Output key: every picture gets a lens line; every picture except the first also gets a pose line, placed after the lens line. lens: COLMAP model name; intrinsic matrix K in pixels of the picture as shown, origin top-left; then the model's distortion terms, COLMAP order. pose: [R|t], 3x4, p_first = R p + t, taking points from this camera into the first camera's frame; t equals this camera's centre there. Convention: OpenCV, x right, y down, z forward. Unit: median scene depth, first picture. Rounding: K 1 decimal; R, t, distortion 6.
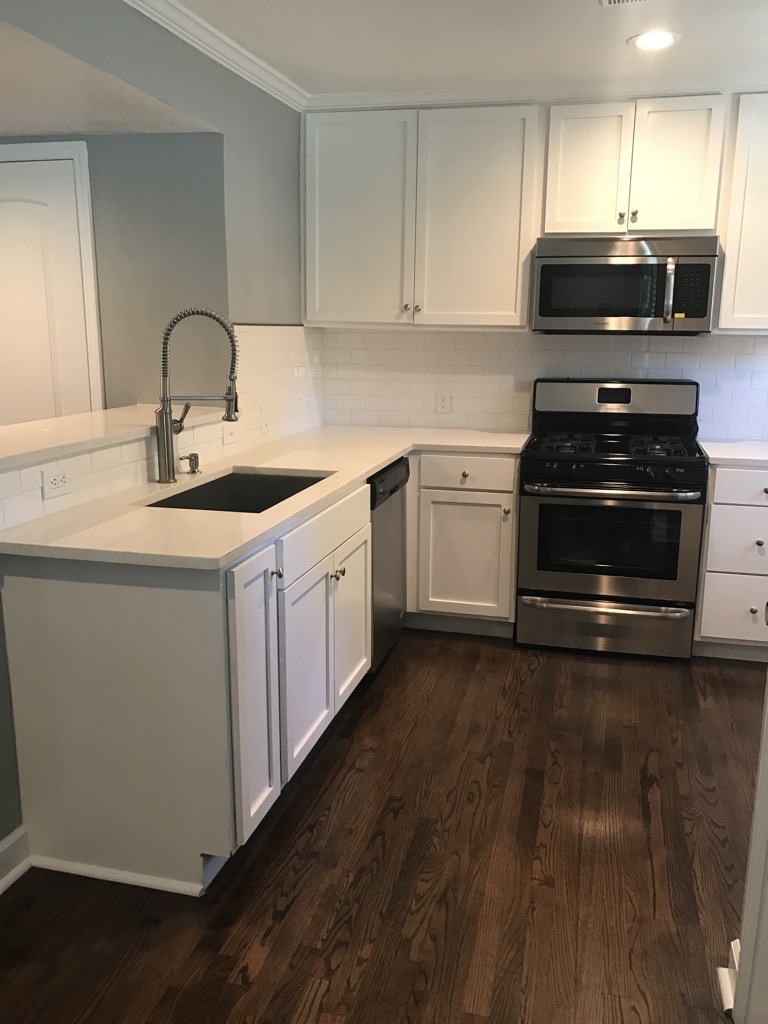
lens RADIAL K [[834.5, 0, 405.2], [0, 834.5, 518.2], [0, 0, 1]] dist [0.031310, -0.035710]
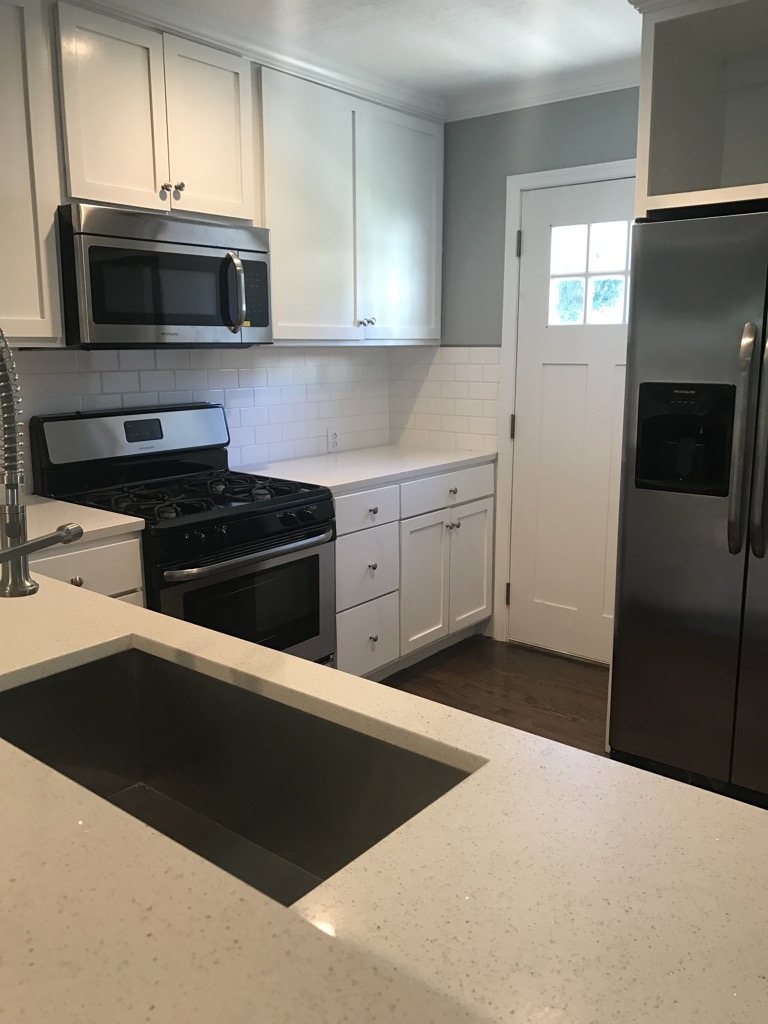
lens RADIAL K [[834.5, 0, 384.6], [0, 834.5, 510.7], [0, 0, 1]] dist [0.031310, -0.035710]
pose [[0.423556, -0.193524, 0.884957, -0.366042], [0.208475, 0.971516, 0.112673, -0.127281], [-0.881555, 0.136768, 0.451836, 0.532294]]
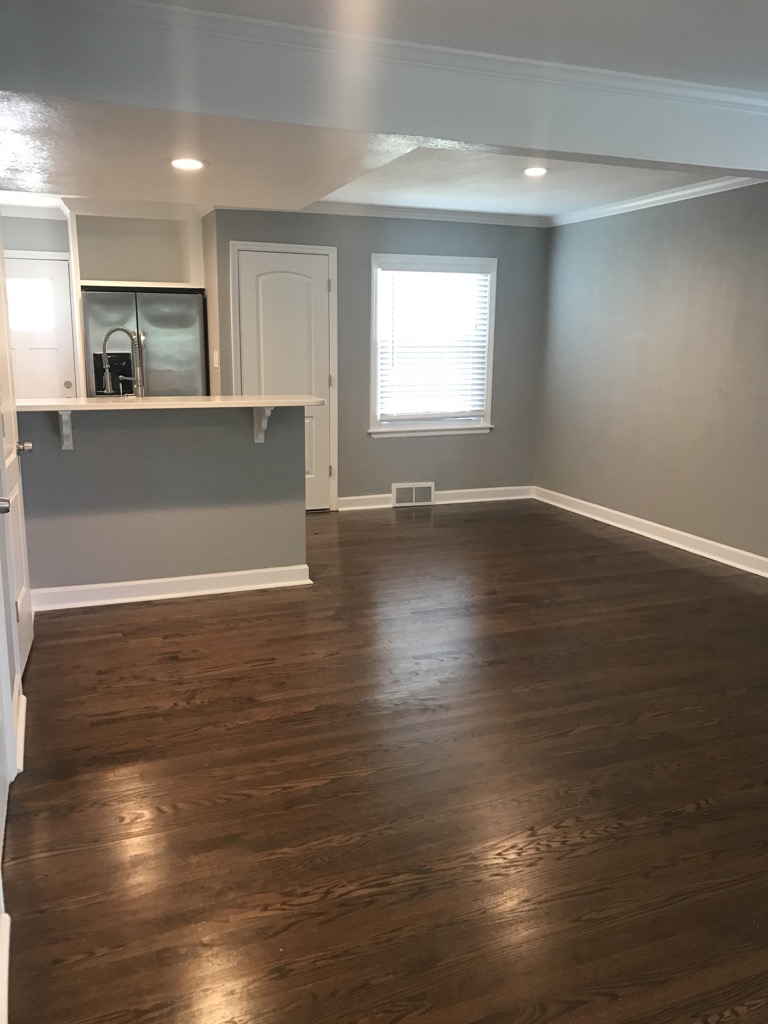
lens RADIAL K [[834.5, 0, 375.3], [0, 834.5, 532.2], [0, 0, 1]] dist [0.031310, -0.035710]
pose [[-0.574541, -0.196688, 0.794492, -1.468810], [0.168962, 0.921286, 0.350263, -0.282302], [-0.800846, 0.335479, -0.496084, 1.175354]]
